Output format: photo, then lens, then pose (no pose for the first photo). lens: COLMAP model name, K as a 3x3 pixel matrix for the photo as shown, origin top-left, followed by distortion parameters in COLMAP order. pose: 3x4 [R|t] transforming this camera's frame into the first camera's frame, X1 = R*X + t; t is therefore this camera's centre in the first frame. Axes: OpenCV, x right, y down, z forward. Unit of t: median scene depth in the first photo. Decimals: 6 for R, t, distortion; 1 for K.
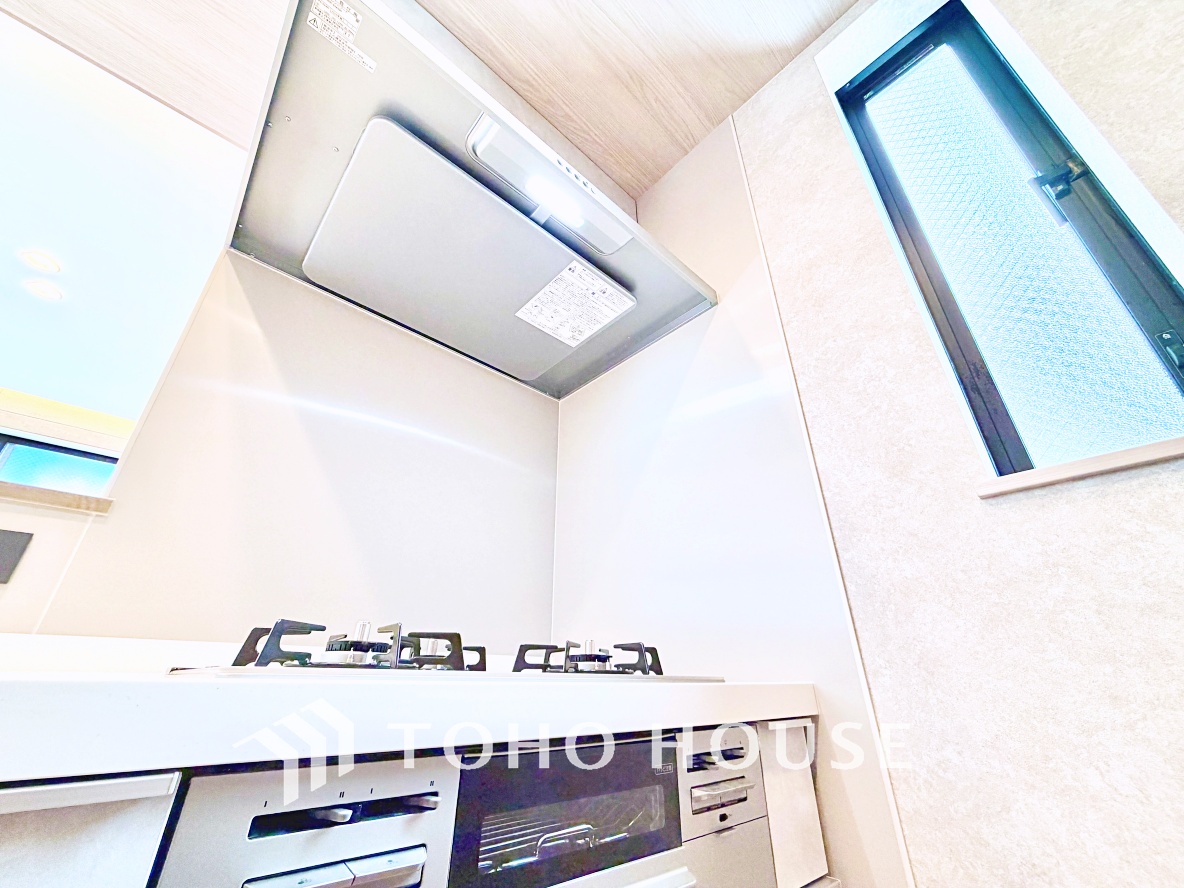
lens RADIAL K [[472.4, 0, 591.1], [0, 472.4, 440.3], [0, 0, 1]] dist [0.000088, -0.000138]
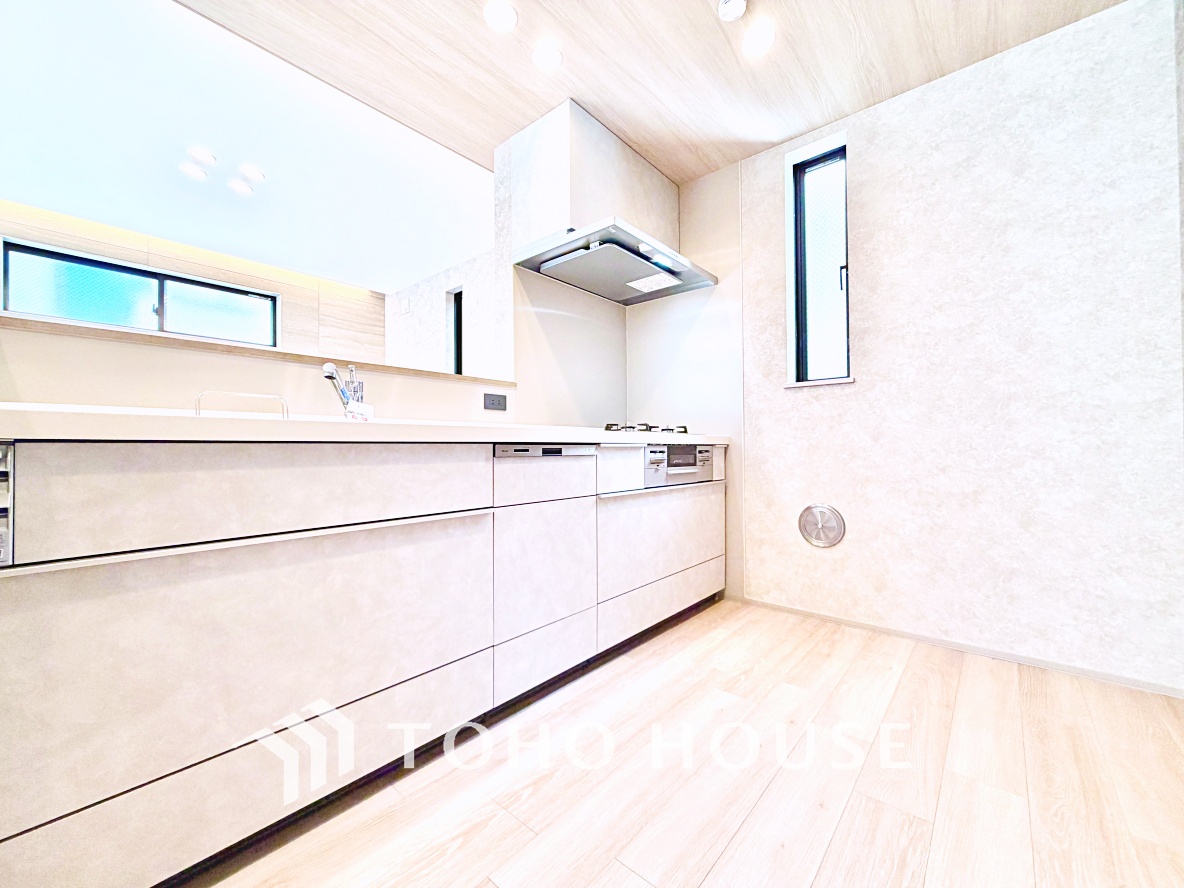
lens RADIAL K [[472.4, 0, 590.9], [0, 472.4, 443.4], [0, 0, 1]] dist [0.000088, -0.000138]
pose [[0.992944, -0.008331, 0.118290, -0.981495], [-0.045462, 0.894564, 0.444622, -0.961756], [-0.109522, -0.446862, 0.887873, -2.058966]]
